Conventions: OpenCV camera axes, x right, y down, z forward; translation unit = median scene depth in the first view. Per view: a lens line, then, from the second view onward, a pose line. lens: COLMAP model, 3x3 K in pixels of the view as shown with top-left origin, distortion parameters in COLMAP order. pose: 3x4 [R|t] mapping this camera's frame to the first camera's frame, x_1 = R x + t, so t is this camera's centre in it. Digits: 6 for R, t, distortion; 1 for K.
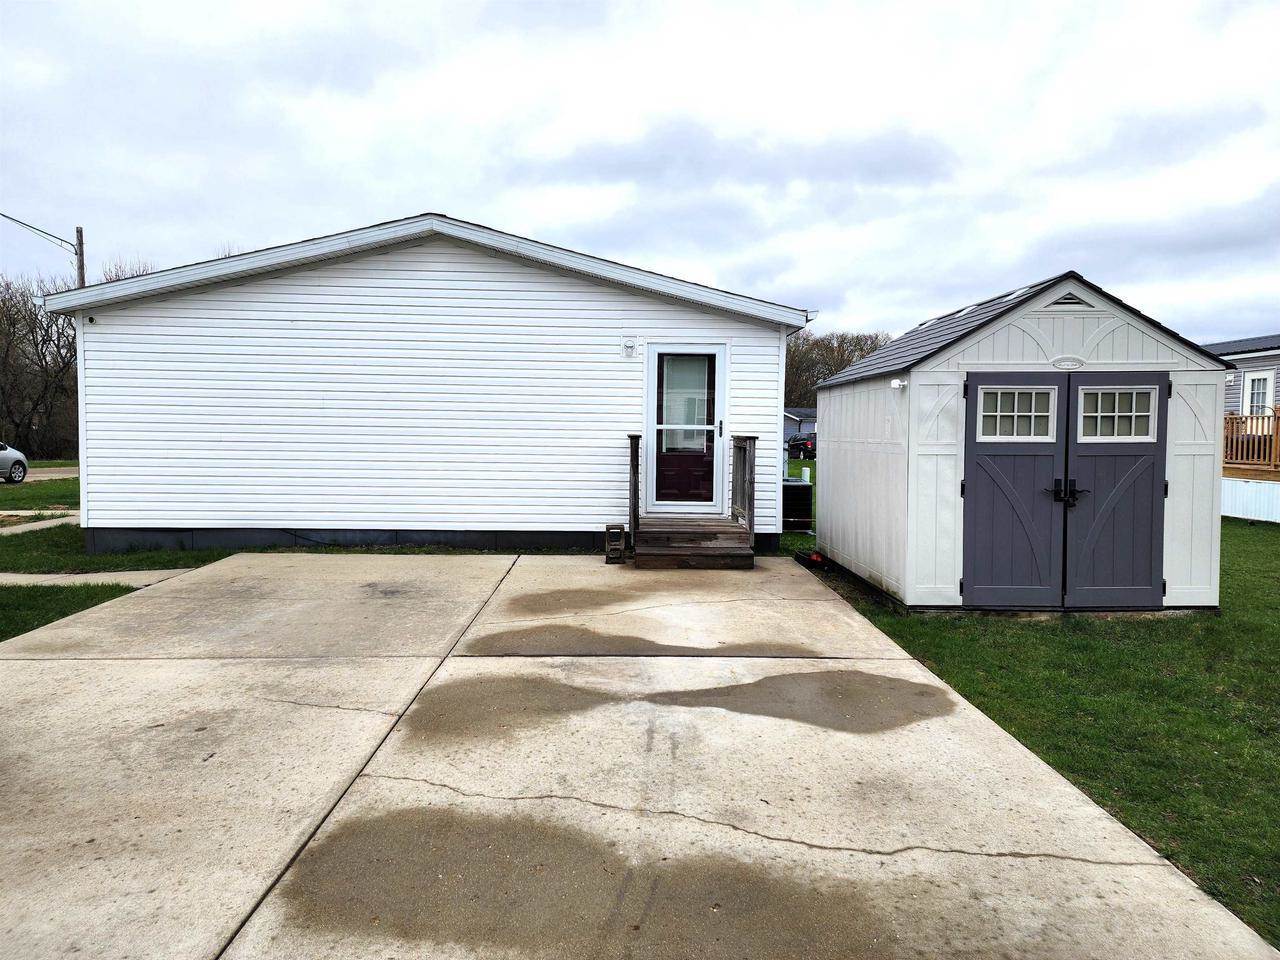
lens RADIAL K [[857.9, 0, 635.6], [0, 857.9, 471.8], [0, 0, 1]] dist [0.102302, -0.086495]
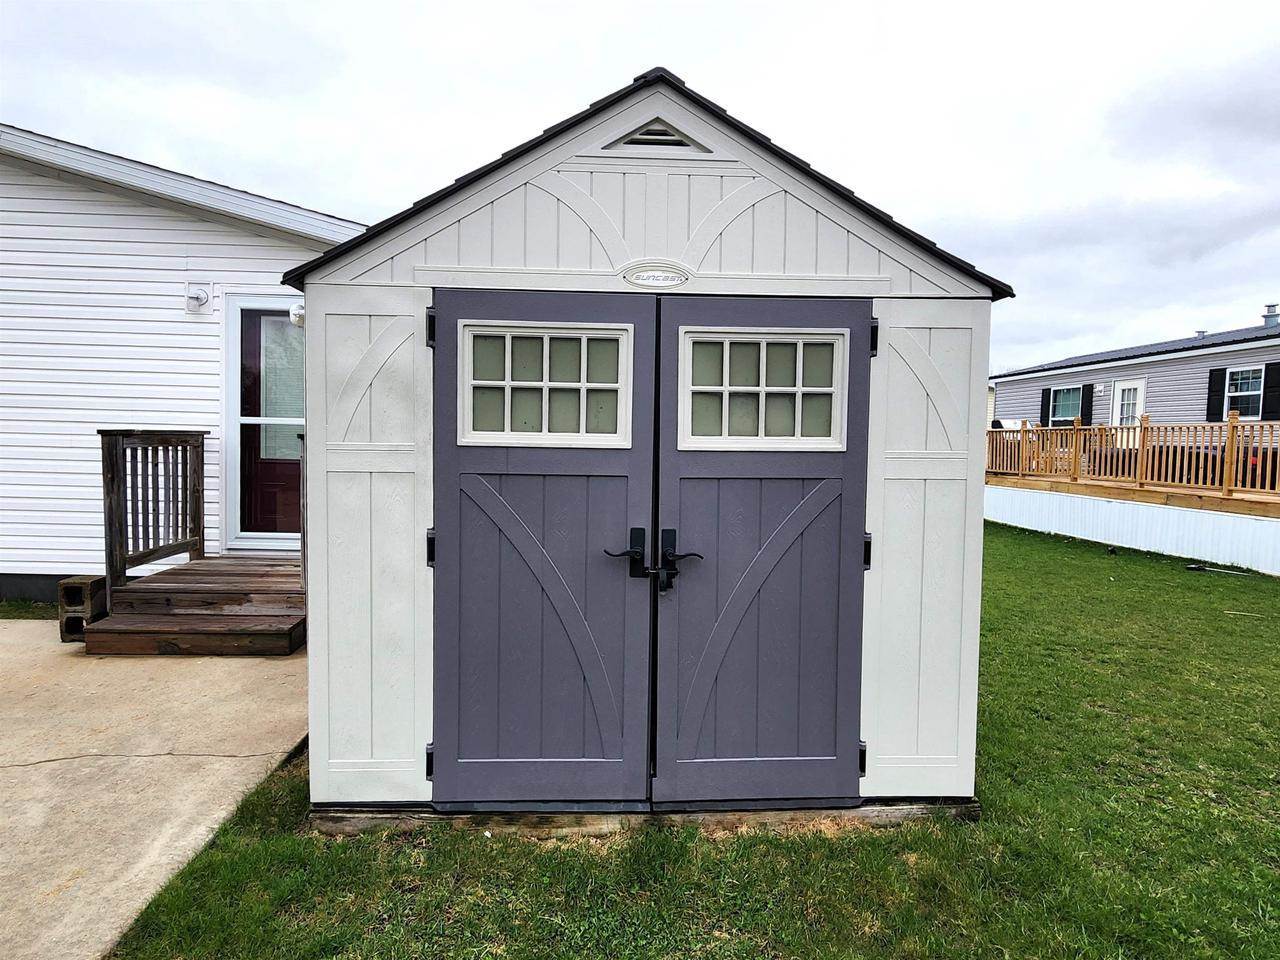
lens RADIAL K [[773.1, 0, 616.6], [0, 773.1, 480.6], [0, 0, 1]] dist [-0.001966, 0.000127]
pose [[0.999764, 0.012432, 0.017817, 0.464002], [-0.012540, 0.999903, 0.005991, -0.019037], [-0.017740, -0.006213, 0.999823, 0.594534]]
